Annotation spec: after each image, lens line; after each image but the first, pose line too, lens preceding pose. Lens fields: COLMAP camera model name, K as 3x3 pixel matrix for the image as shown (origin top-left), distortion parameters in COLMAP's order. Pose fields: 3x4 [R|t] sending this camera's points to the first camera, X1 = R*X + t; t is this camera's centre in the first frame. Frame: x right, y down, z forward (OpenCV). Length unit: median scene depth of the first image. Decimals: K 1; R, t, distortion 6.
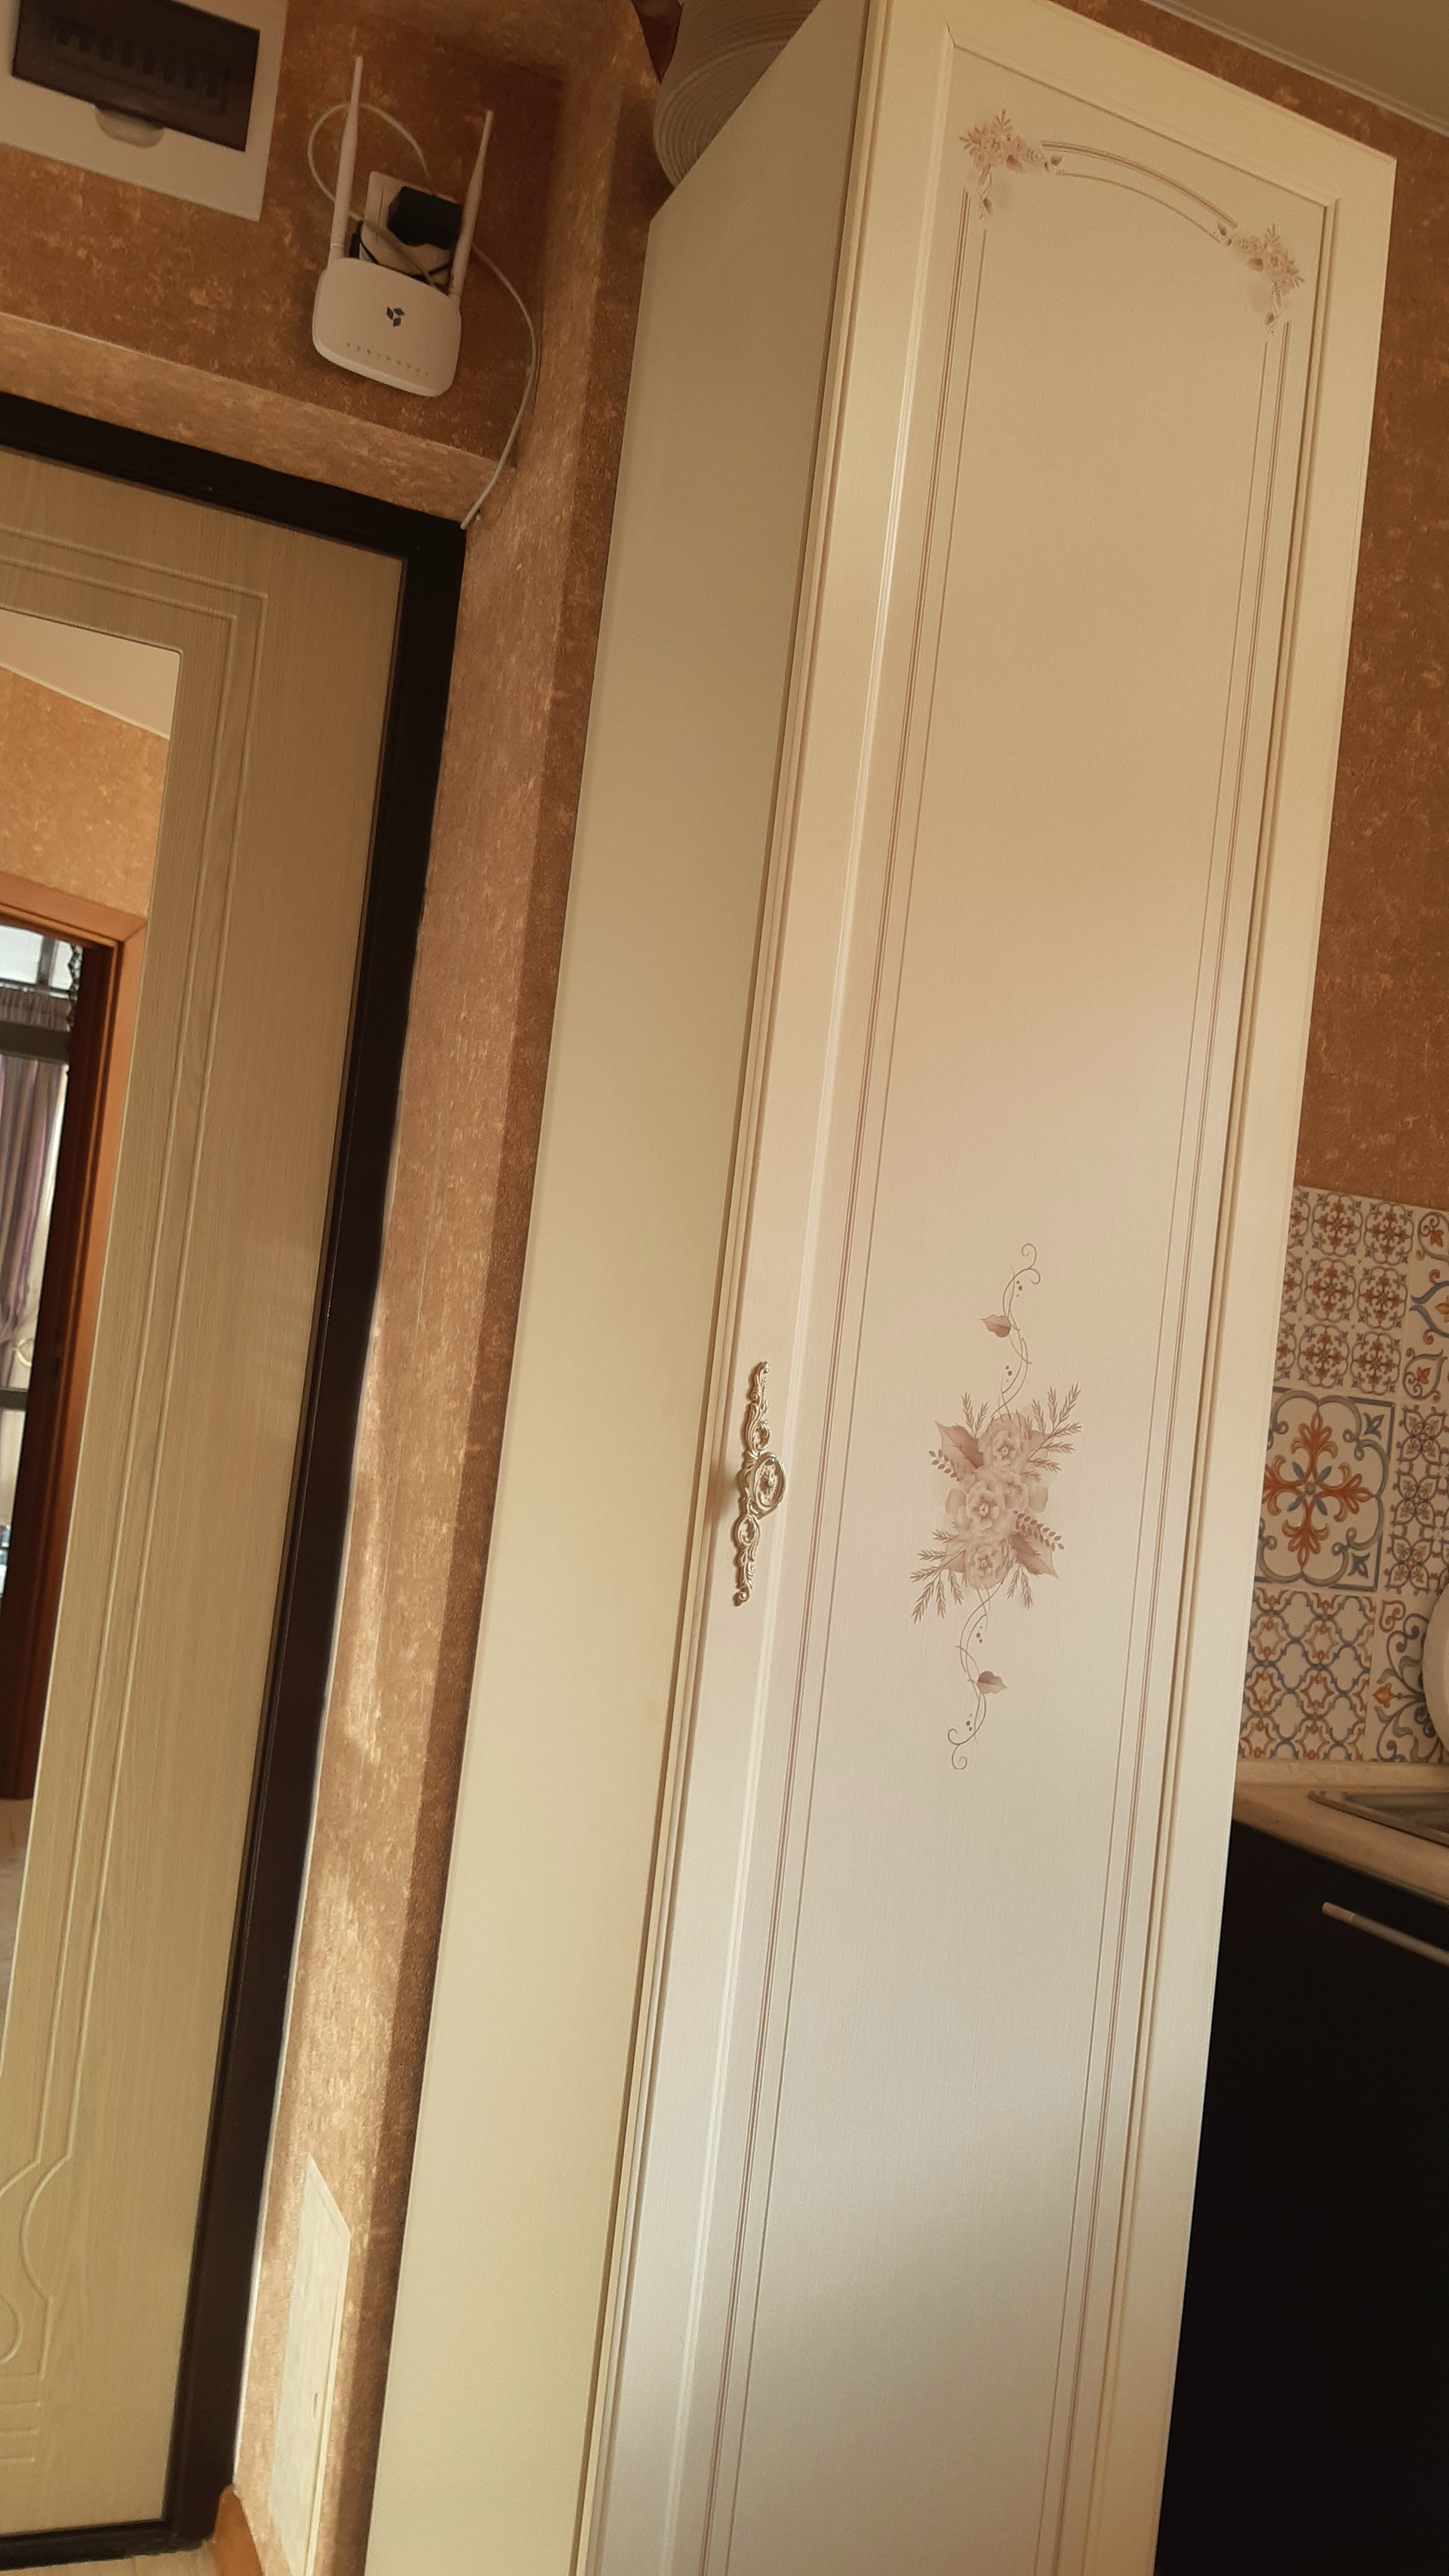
lens RADIAL K [[1962.0, 0, 724.5], [0, 1962.0, 1288.0], [0, 0, 1]] dist [0.054906, -0.127131]
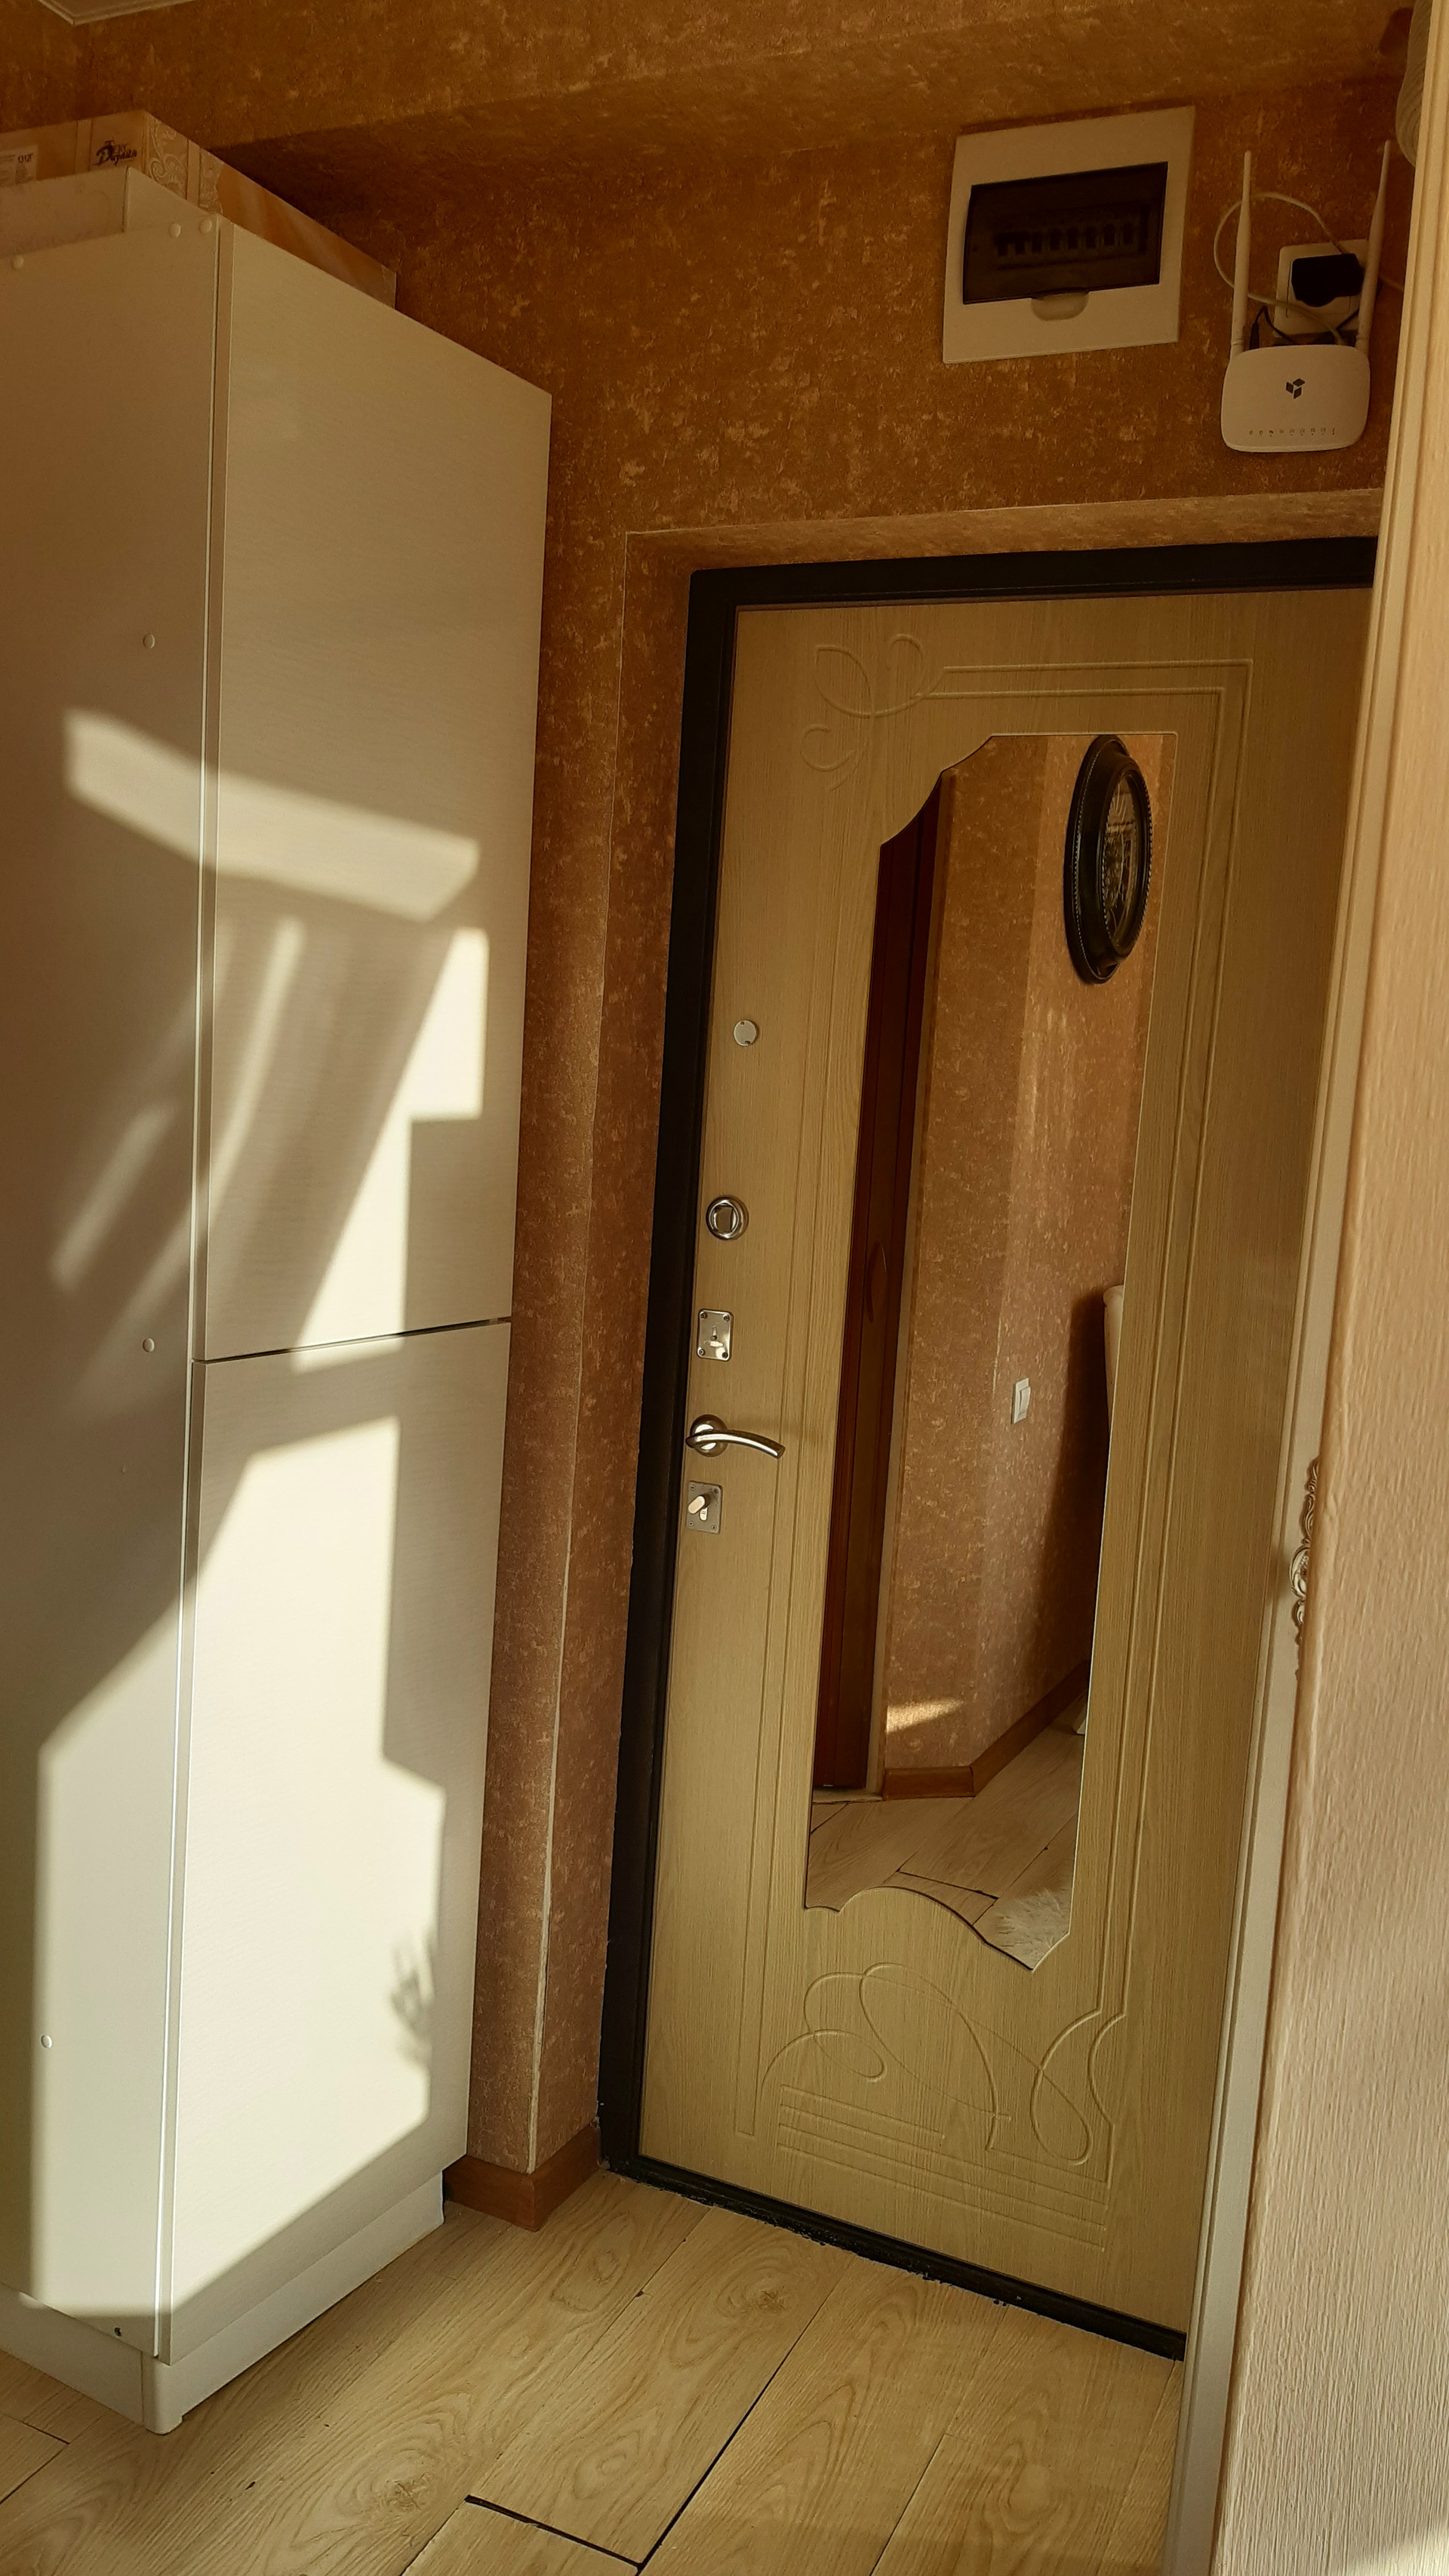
lens RADIAL K [[1962.0, 0, 724.5], [0, 1962.0, 1288.0], [0, 0, 1]] dist [0.054906, -0.127131]
pose [[0.665752, 0.013527, -0.746051, 0.420076], [0.044754, 0.997312, 0.058020, -0.090564], [0.744830, -0.072015, 0.663357, 0.045273]]
